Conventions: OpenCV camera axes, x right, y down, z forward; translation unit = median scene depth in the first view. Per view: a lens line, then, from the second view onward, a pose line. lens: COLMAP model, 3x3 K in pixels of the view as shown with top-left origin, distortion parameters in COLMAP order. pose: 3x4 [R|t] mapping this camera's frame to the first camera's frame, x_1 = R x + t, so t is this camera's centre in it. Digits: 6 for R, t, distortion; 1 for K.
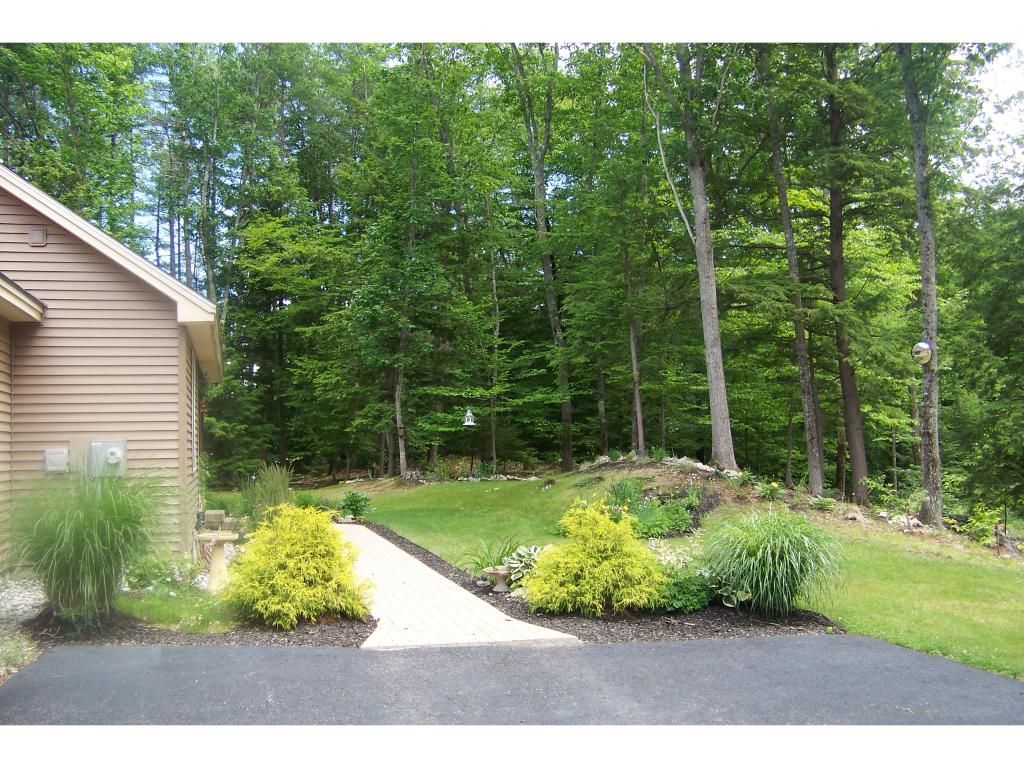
lens RADIAL K [[1072.3, 0, 512.0], [0, 1072.3, 384.0], [0, 0, 1]] dist [-0.266829, 0.331348]
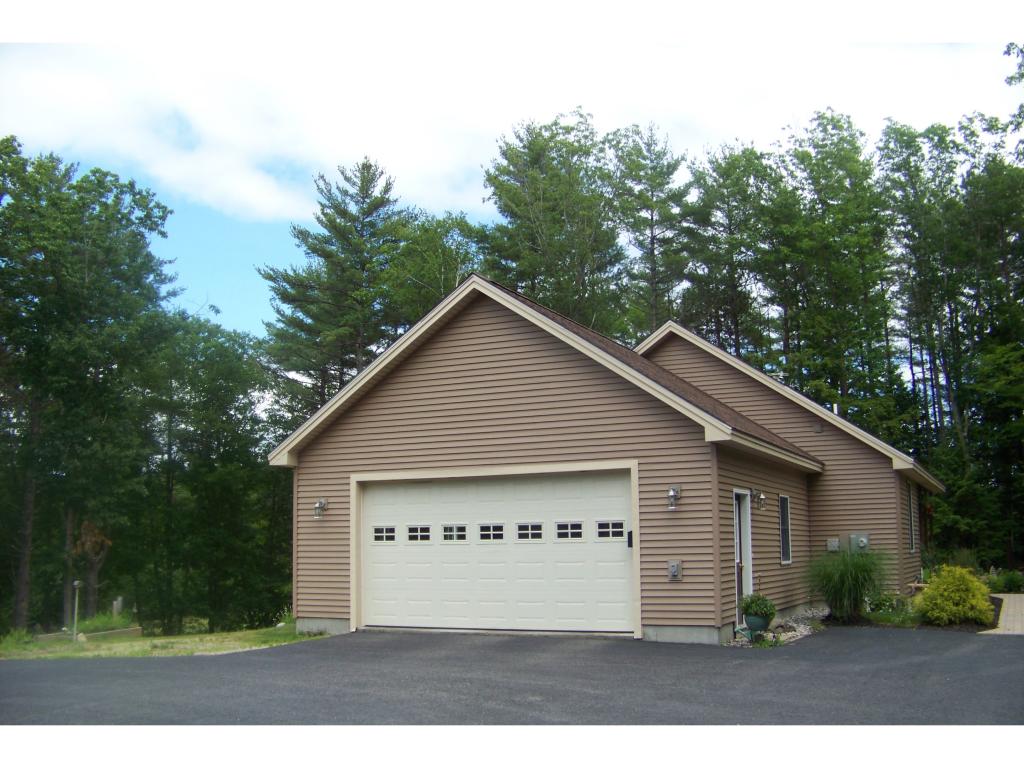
lens RADIAL K [[1072.3, 0, 512.0], [0, 1072.3, 384.0], [0, 0, 1]] dist [-0.266829, 0.331348]
pose [[0.755436, -0.085161, -0.649665, 0.383705], [0.025306, 0.994570, -0.100946, -0.041687], [0.654734, 0.059818, 0.753489, -0.849554]]
